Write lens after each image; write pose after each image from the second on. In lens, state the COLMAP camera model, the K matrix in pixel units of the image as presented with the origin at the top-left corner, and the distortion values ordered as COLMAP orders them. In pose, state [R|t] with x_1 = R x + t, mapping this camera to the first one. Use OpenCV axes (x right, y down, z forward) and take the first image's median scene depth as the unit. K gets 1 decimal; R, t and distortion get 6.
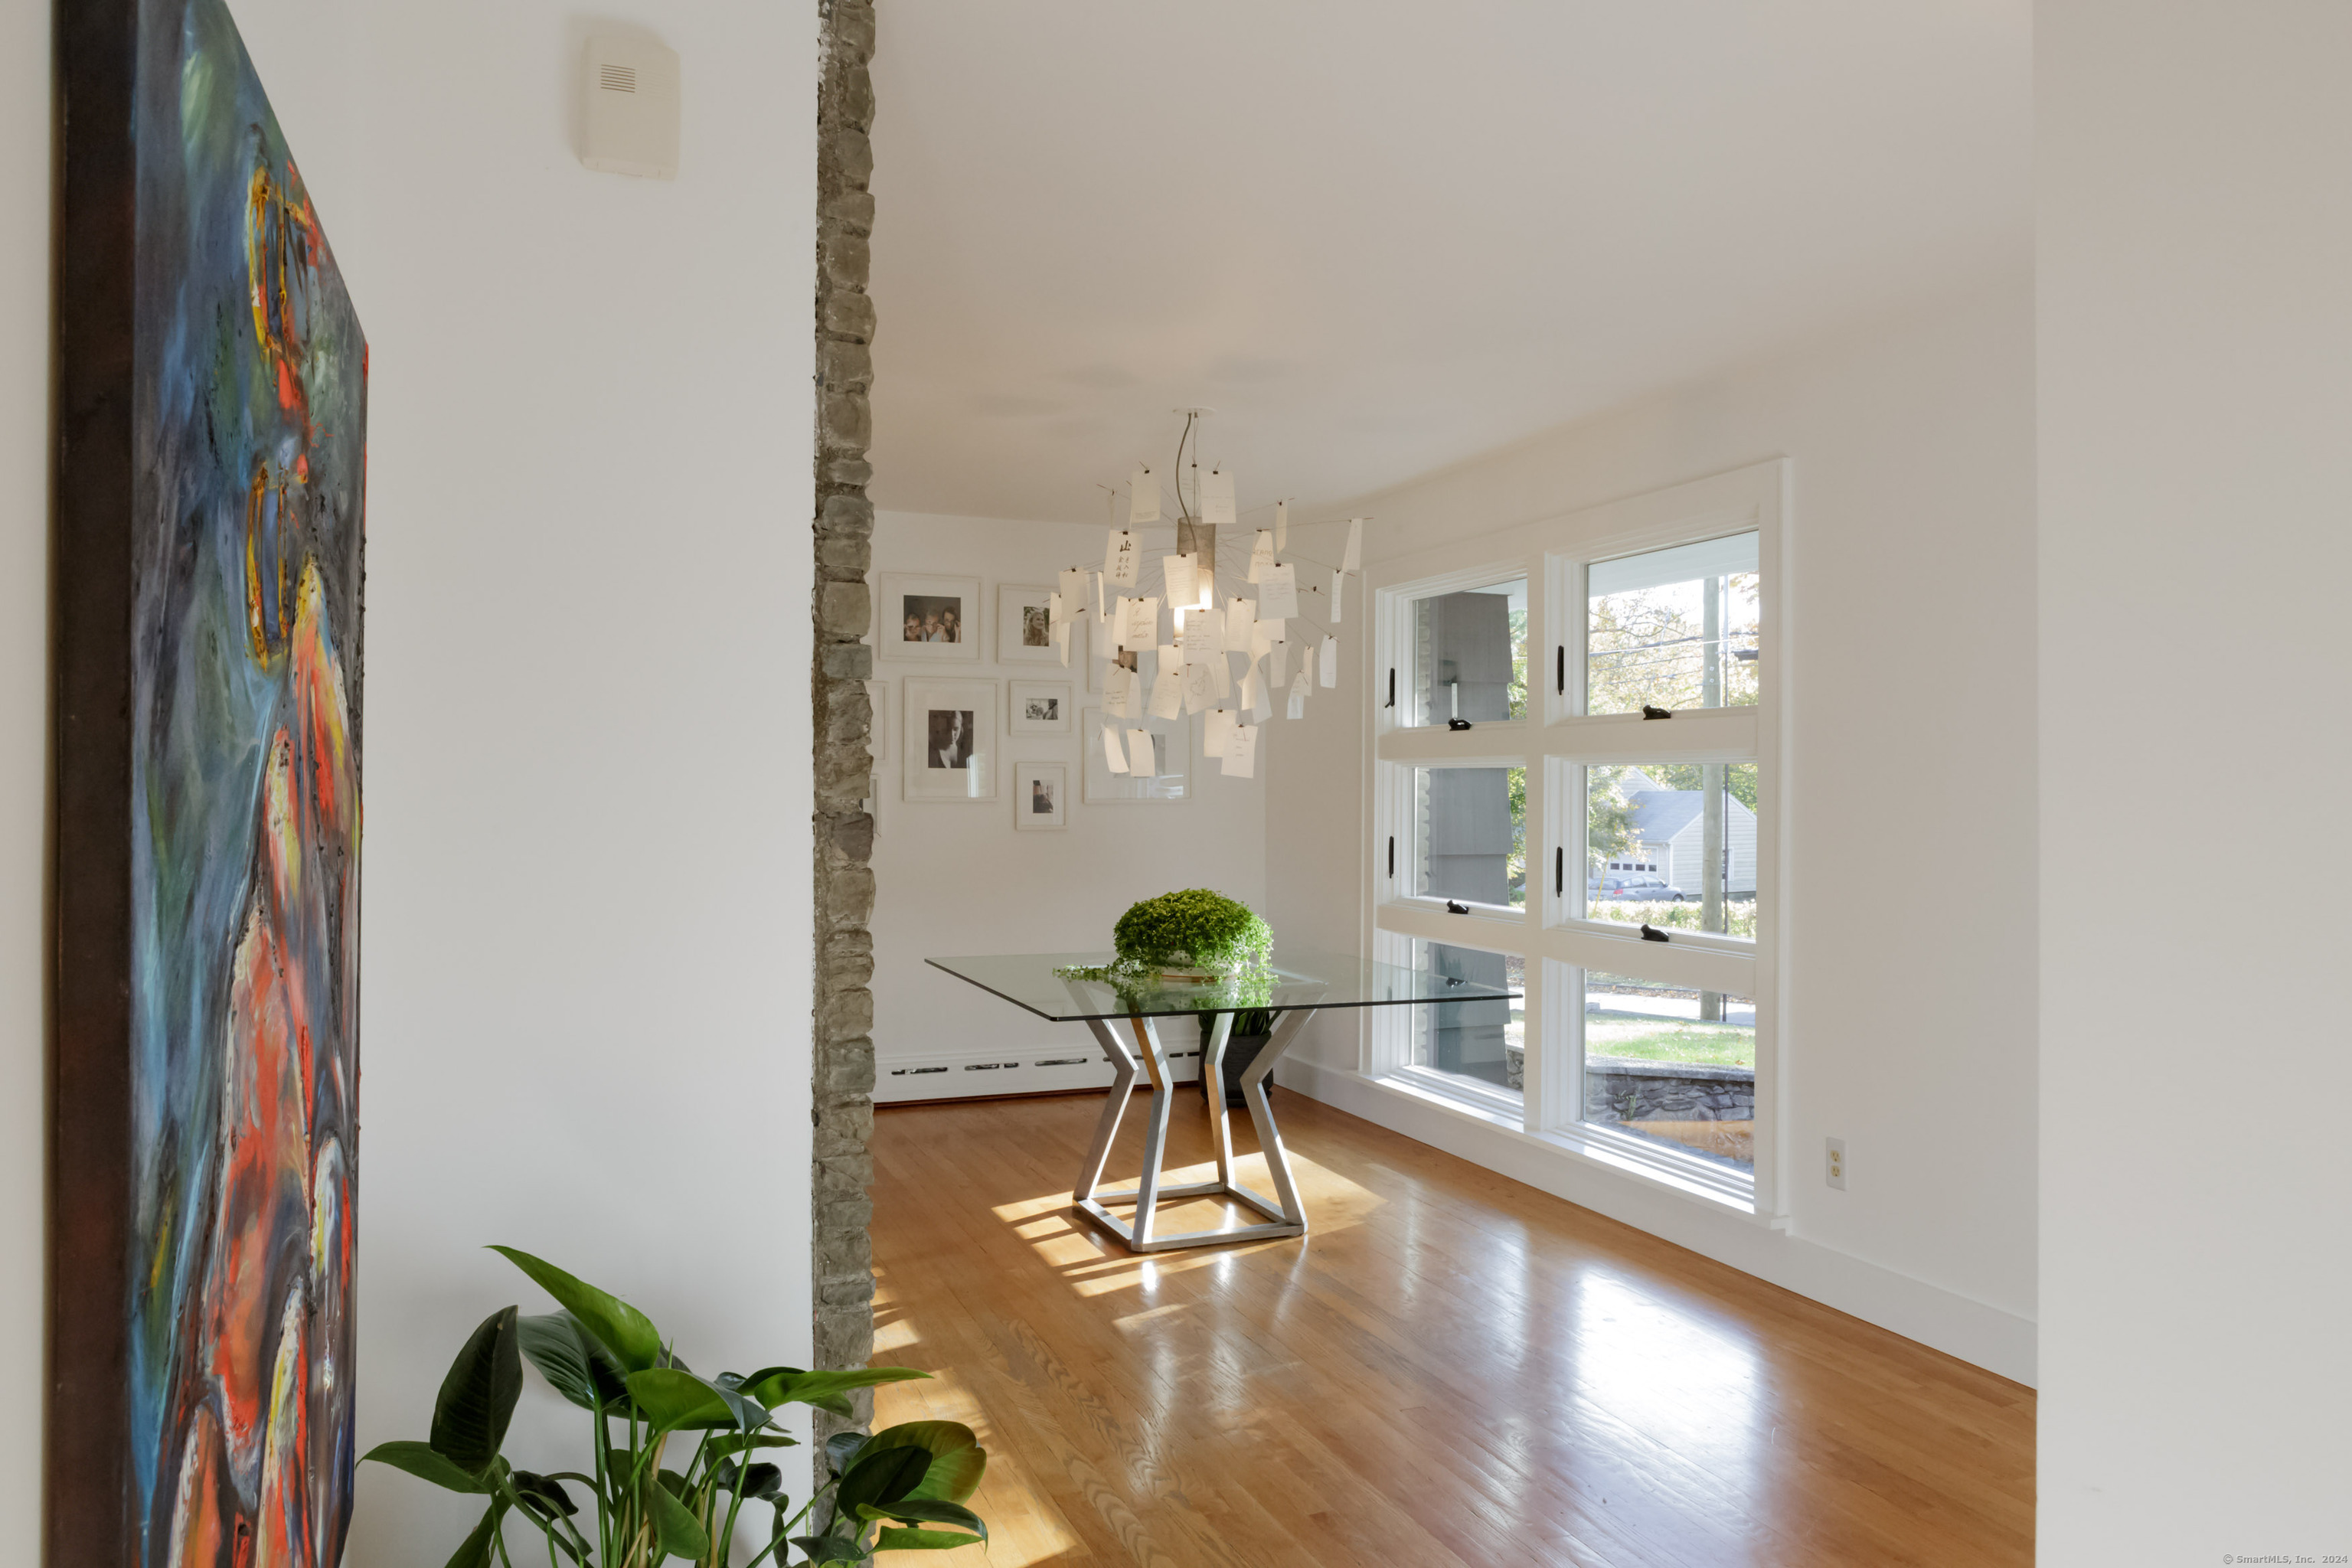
lens RADIAL K [[1643.3, 0, 1185.8], [0, 1643.3, 782.7], [0, 0, 1]] dist [-0.030336, 0.019505]
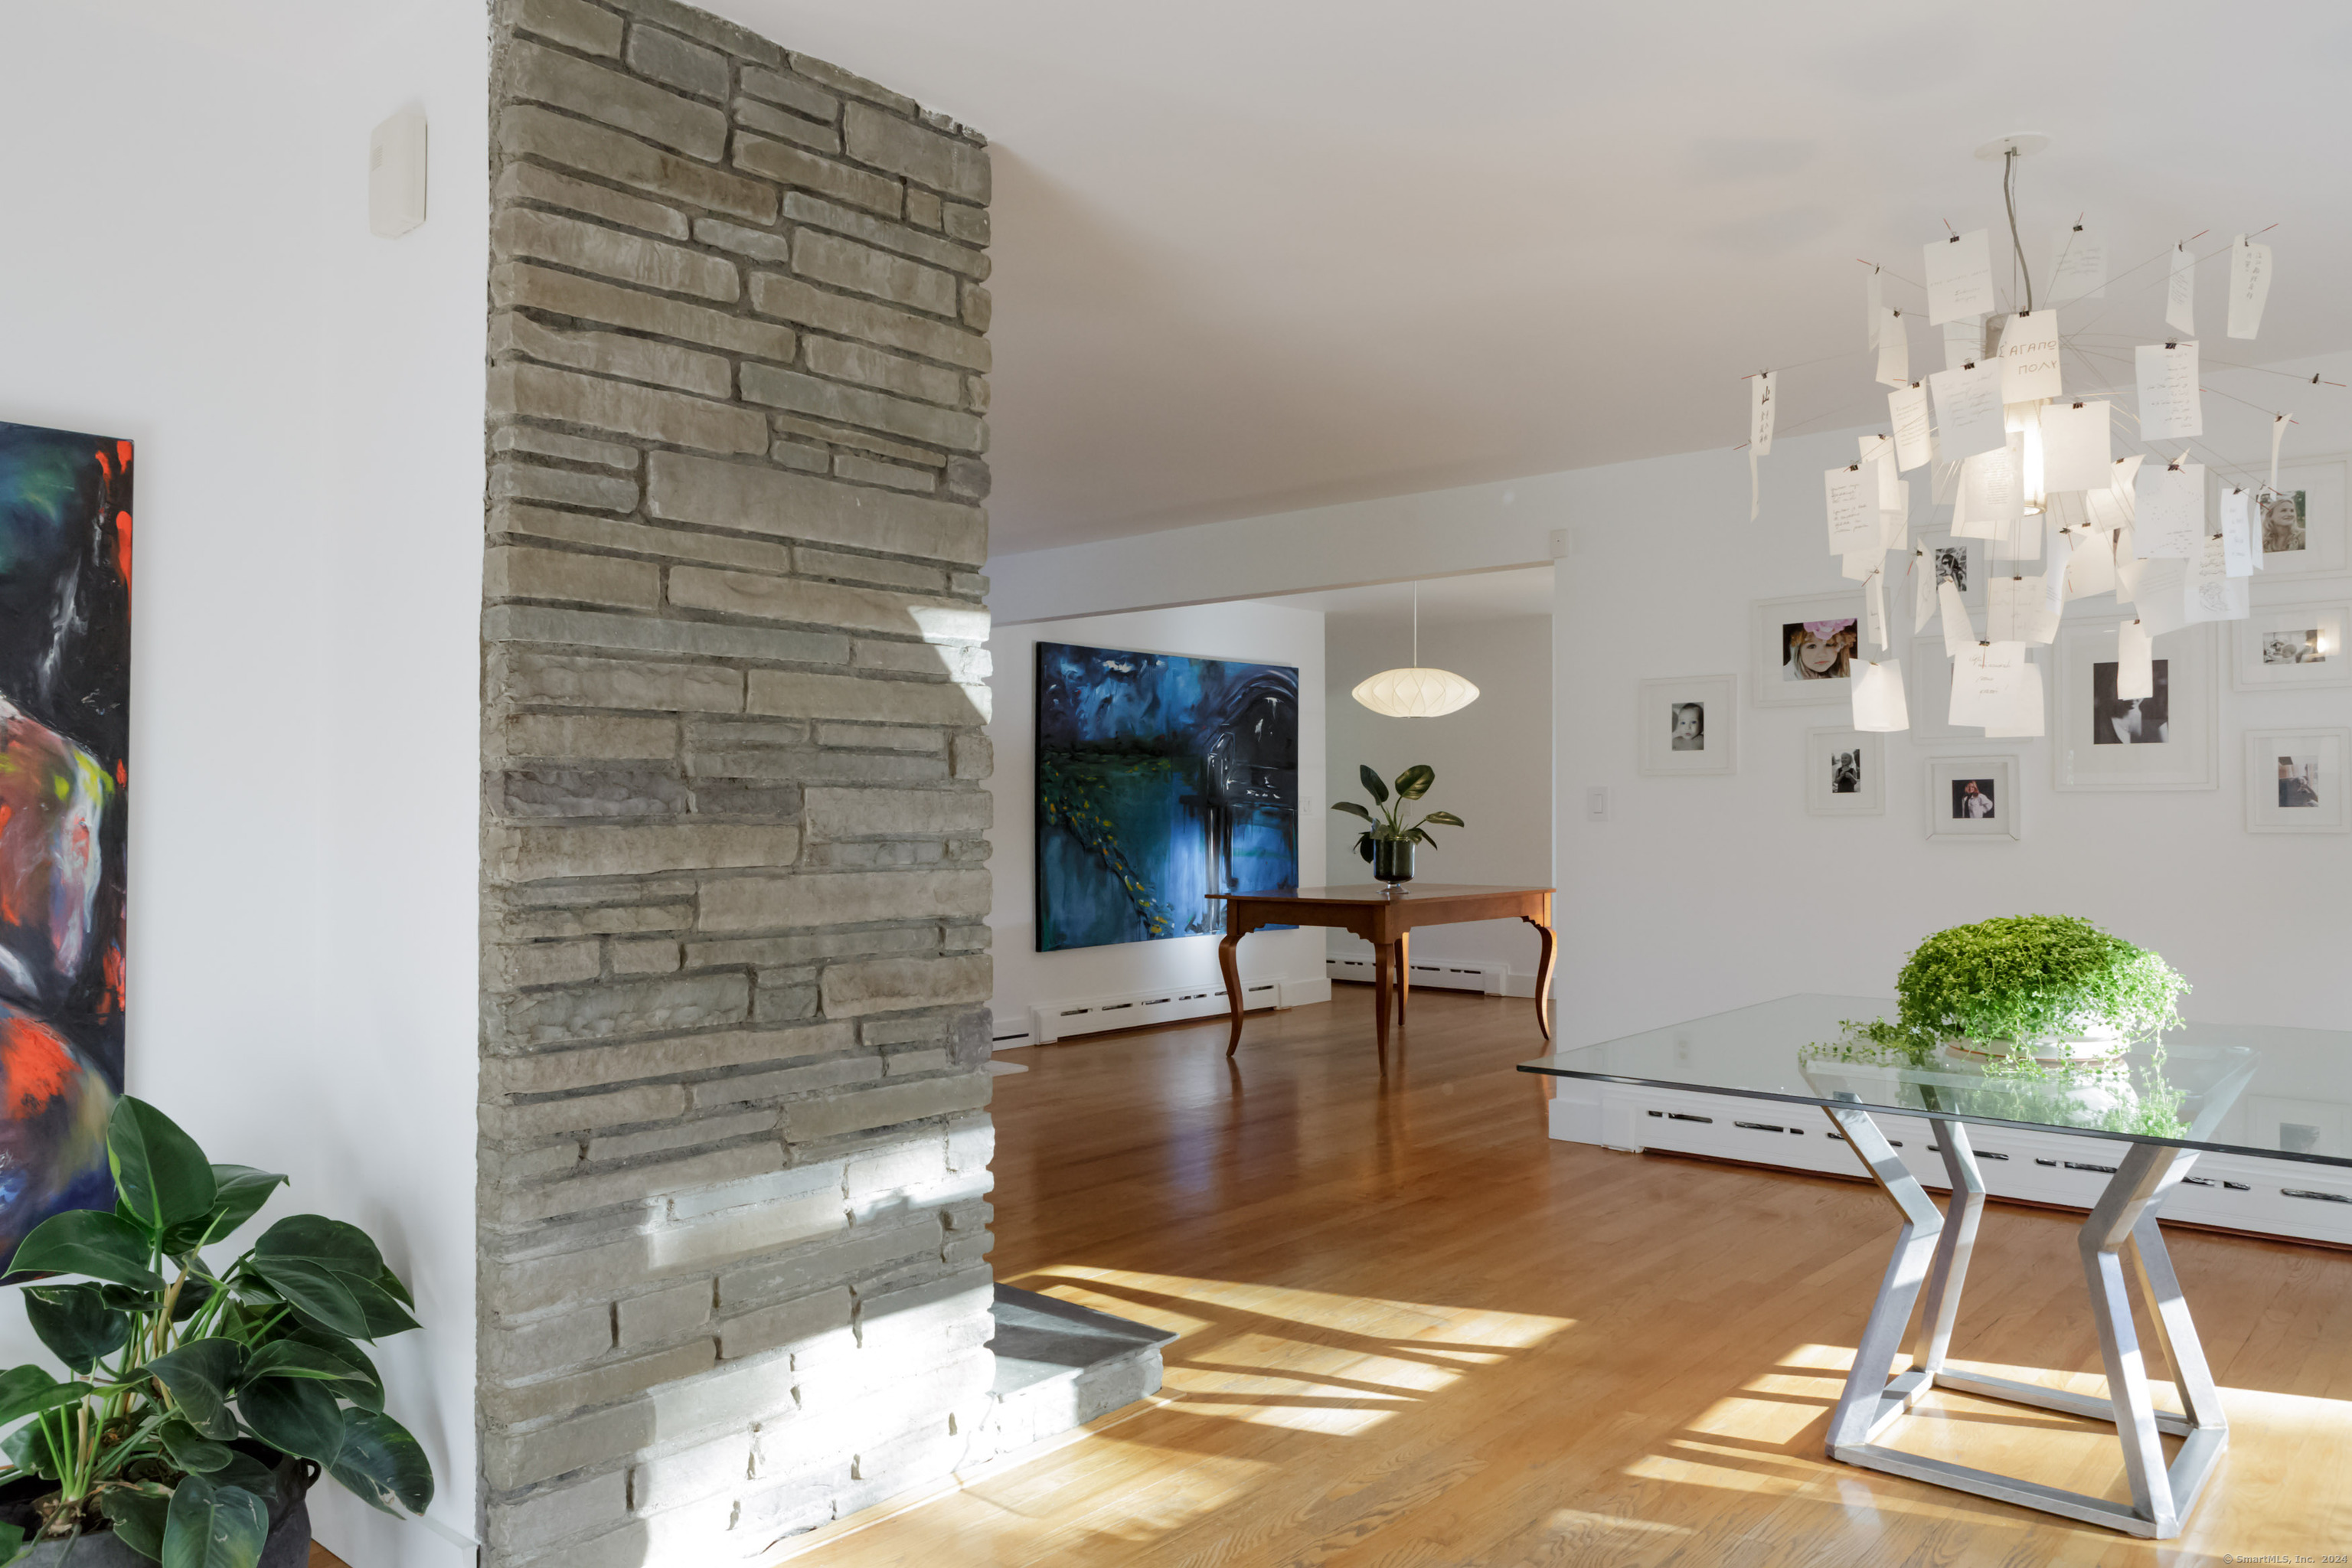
lens RADIAL K [[1643.3, 0, 1177.1], [0, 1643.3, 778.4], [0, 0, 1]] dist [-0.030336, 0.019505]
pose [[0.440486, -0.029147, -0.897286, 0.432317], [0.000901, 0.999487, -0.032025, 0.040244], [0.897759, 0.013298, 0.440286, 0.476351]]
